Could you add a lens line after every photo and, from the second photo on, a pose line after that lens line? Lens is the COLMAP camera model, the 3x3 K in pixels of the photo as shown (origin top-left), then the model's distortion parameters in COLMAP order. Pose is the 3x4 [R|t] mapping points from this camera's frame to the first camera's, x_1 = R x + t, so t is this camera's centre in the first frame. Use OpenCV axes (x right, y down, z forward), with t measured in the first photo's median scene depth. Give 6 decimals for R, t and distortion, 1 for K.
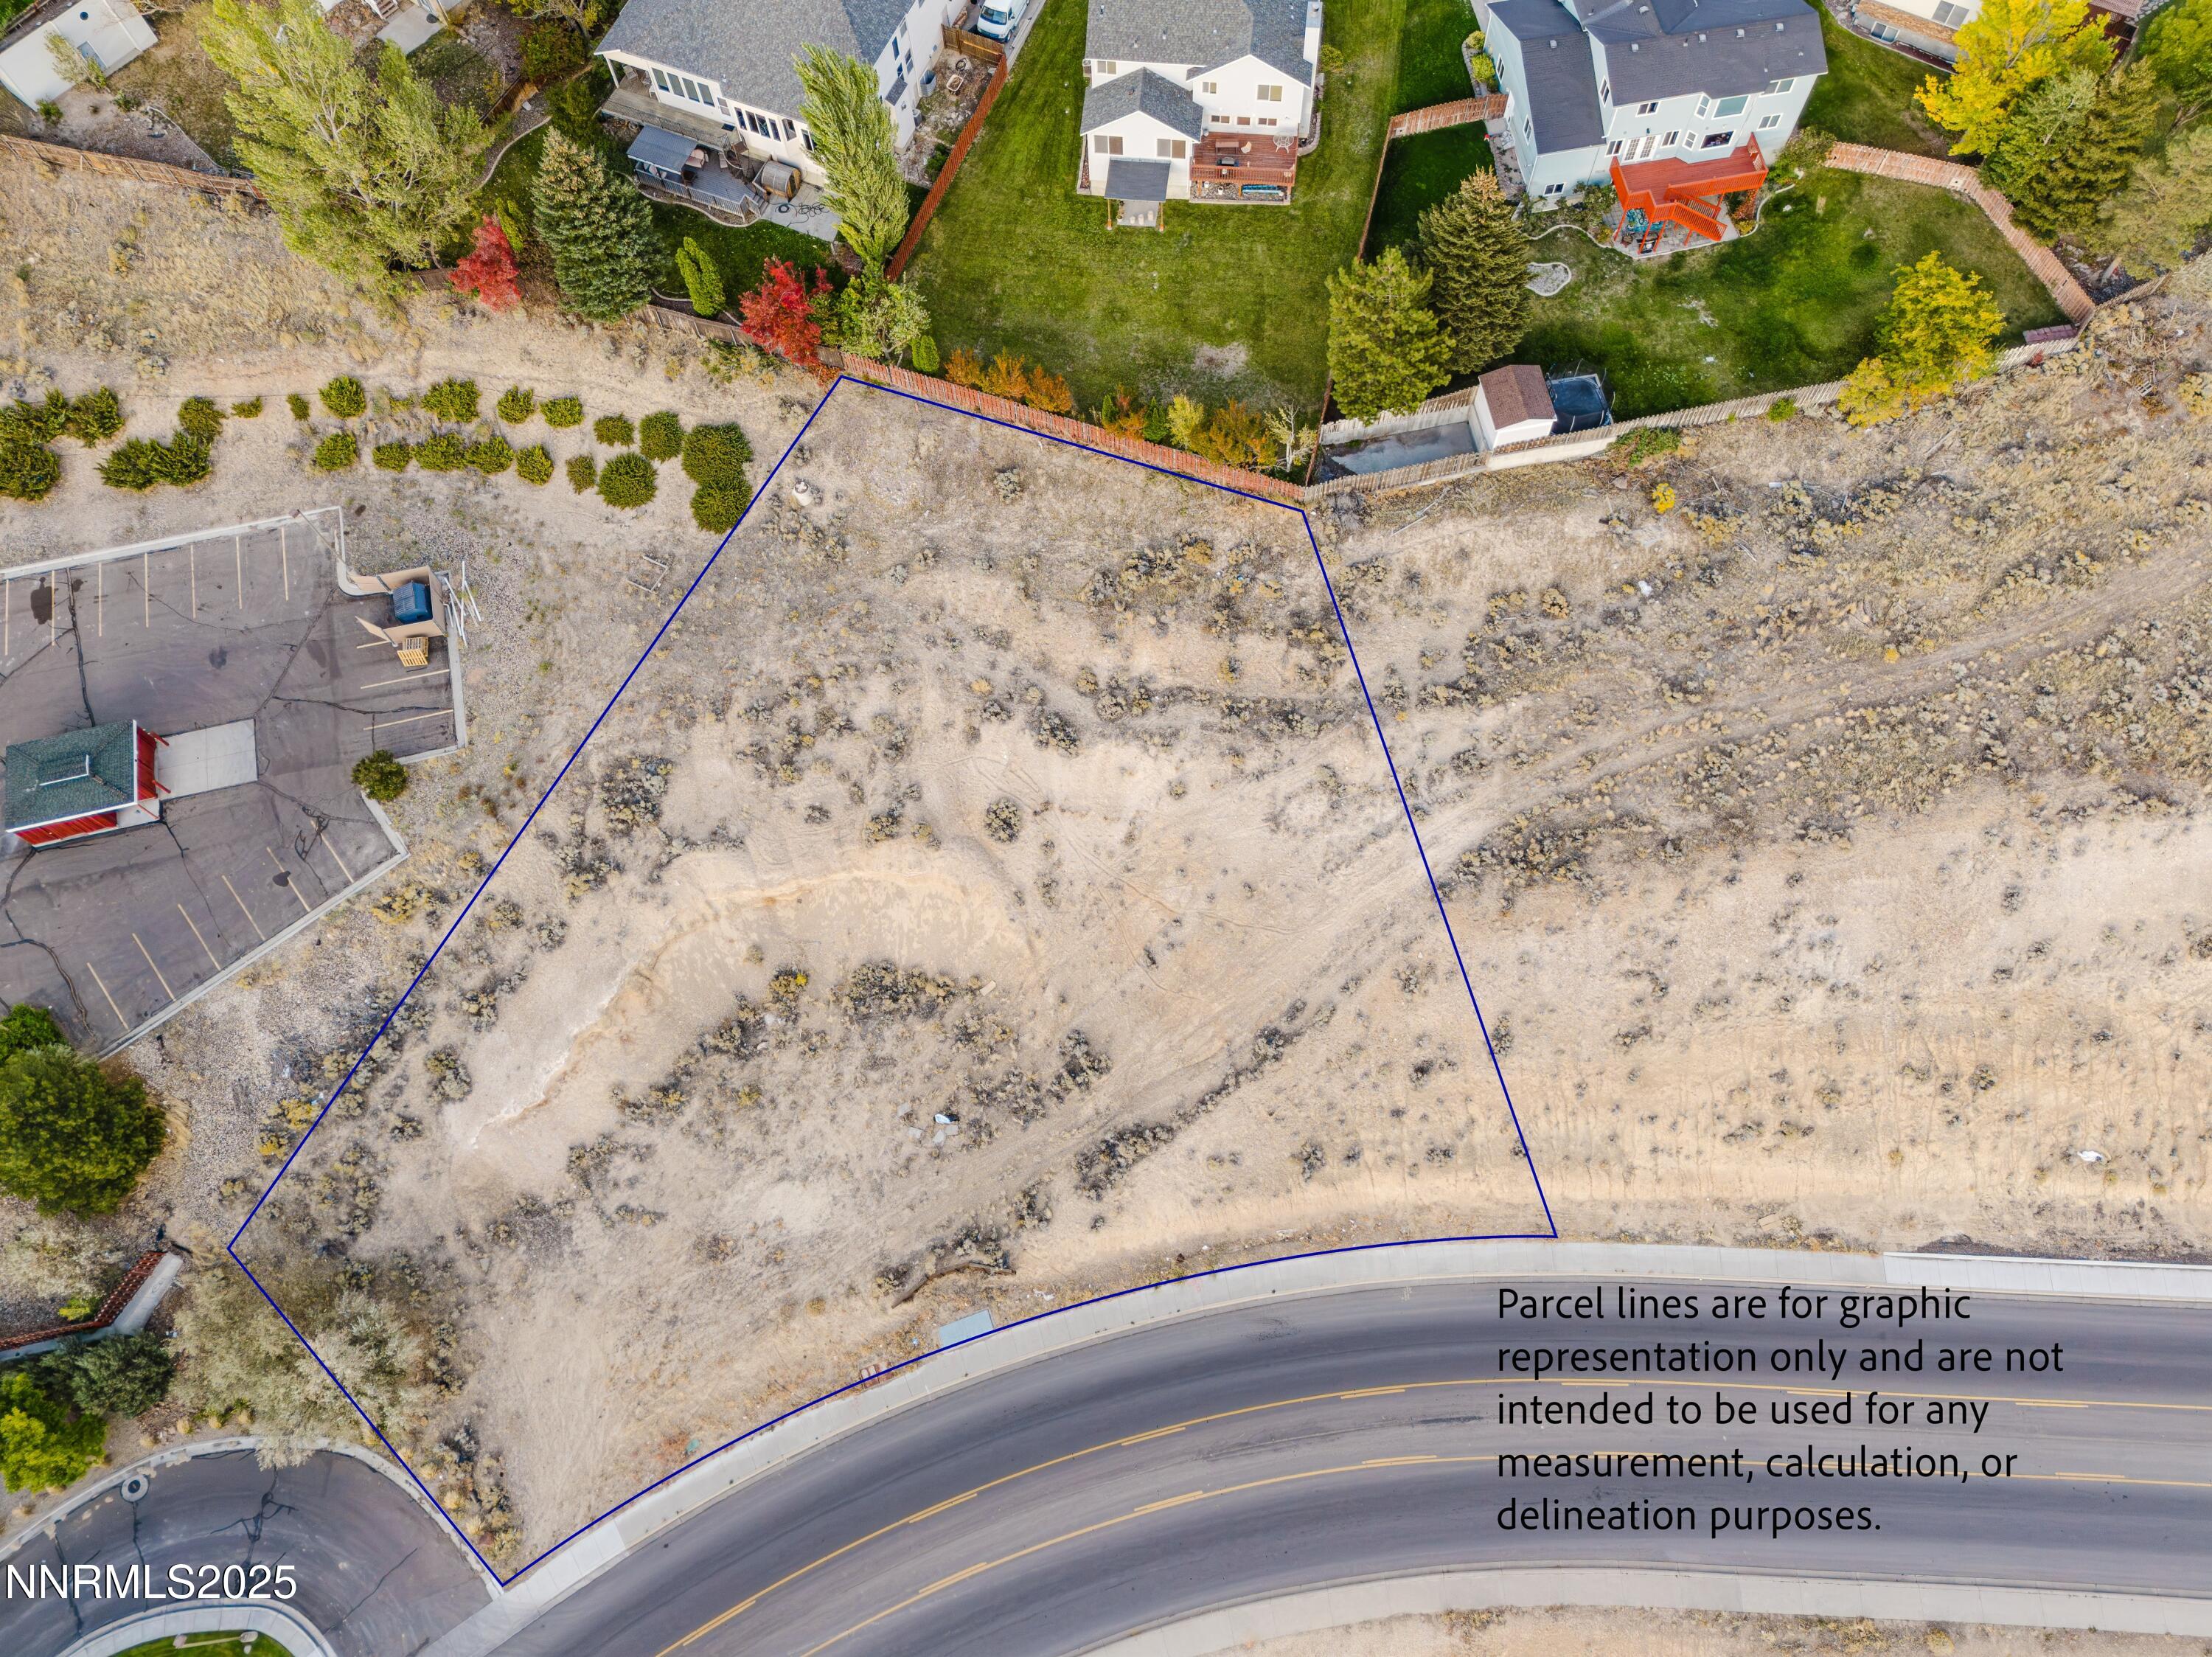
lens RADIAL K [[1620.0, 0, 1111.0], [0, 1620.0, 821.6], [0, 0, 1]] dist [0.080912, -0.071523]
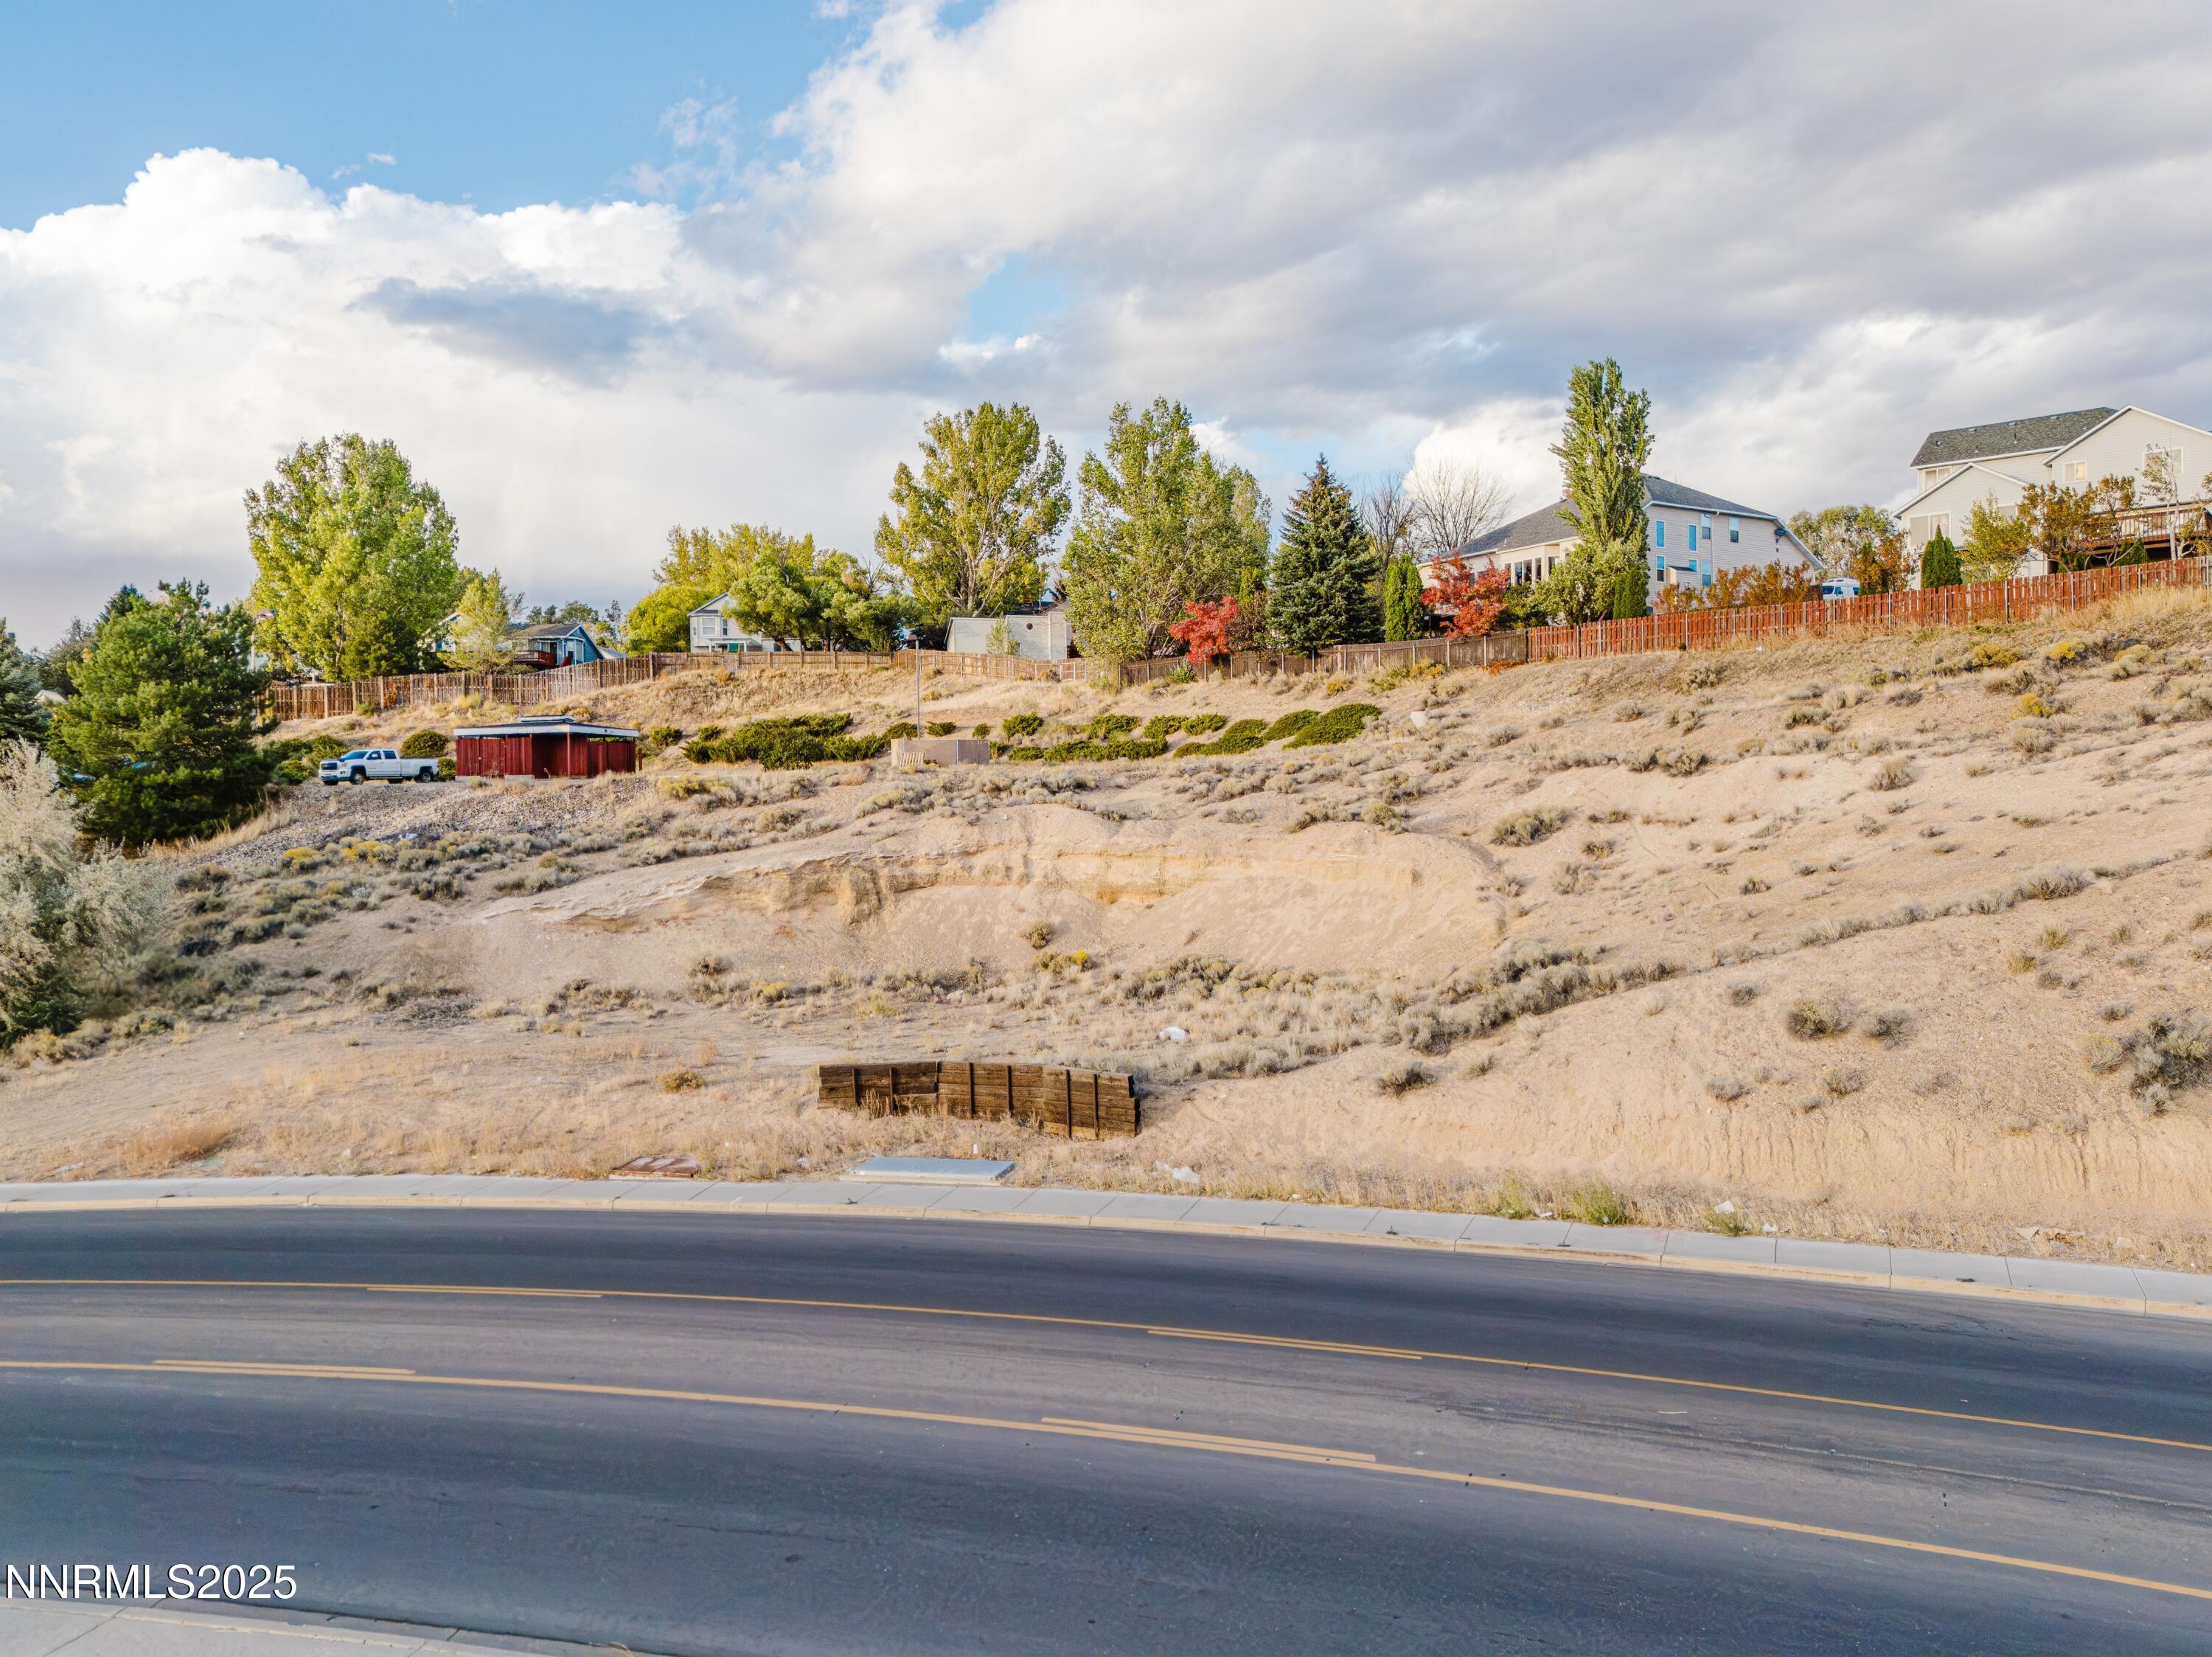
lens RADIAL K [[1620.0, 0, 1111.0], [0, 1620.0, 821.6], [0, 0, 1]] dist [0.080912, -0.071523]
pose [[0.828362, 0.011625, -0.560072, 0.127356], [-0.517504, 0.398684, -0.757127, 0.501753], [0.214490, 0.917015, 0.336271, 0.797738]]
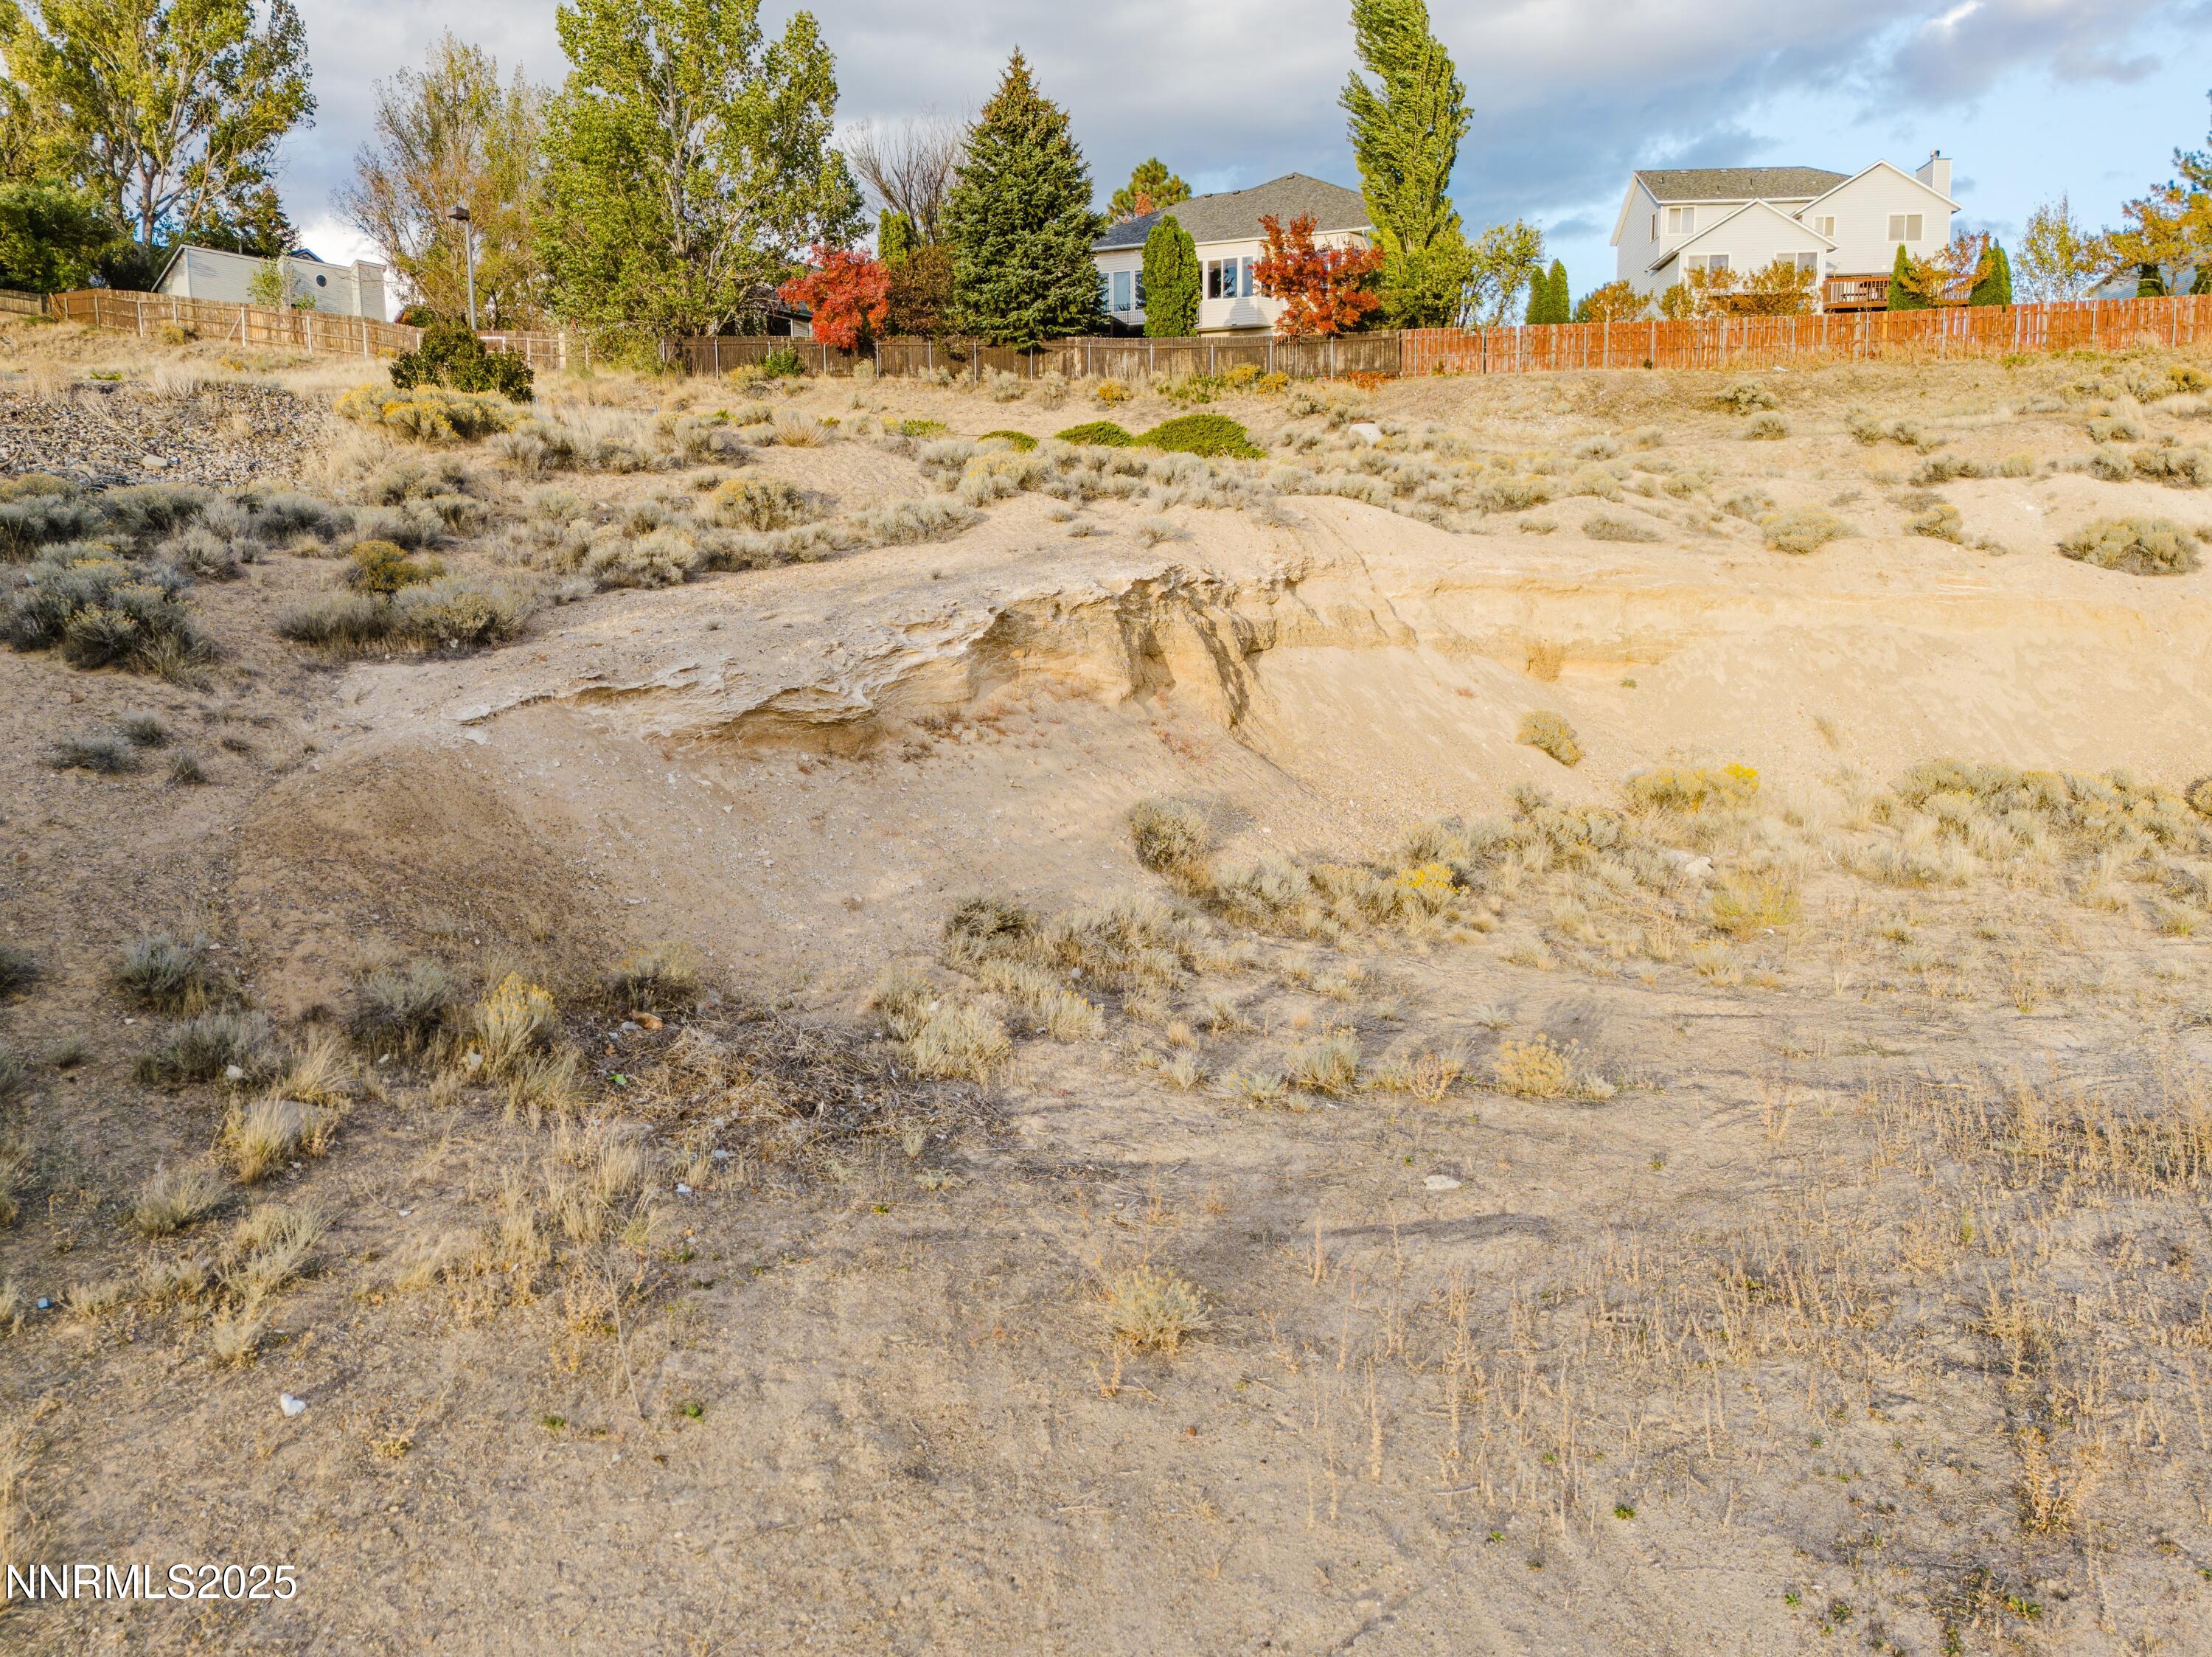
lens RADIAL K [[1627.5, 0, 1120.1], [0, 1627.5, 804.2], [0, 0, 1]] dist [0.078185, -0.068049]
pose [[0.997670, 0.007979, 0.067755, -0.323998], [0.055681, 0.478646, -0.876241, 0.347267], [-0.039422, 0.877972, 0.477086, 0.900106]]
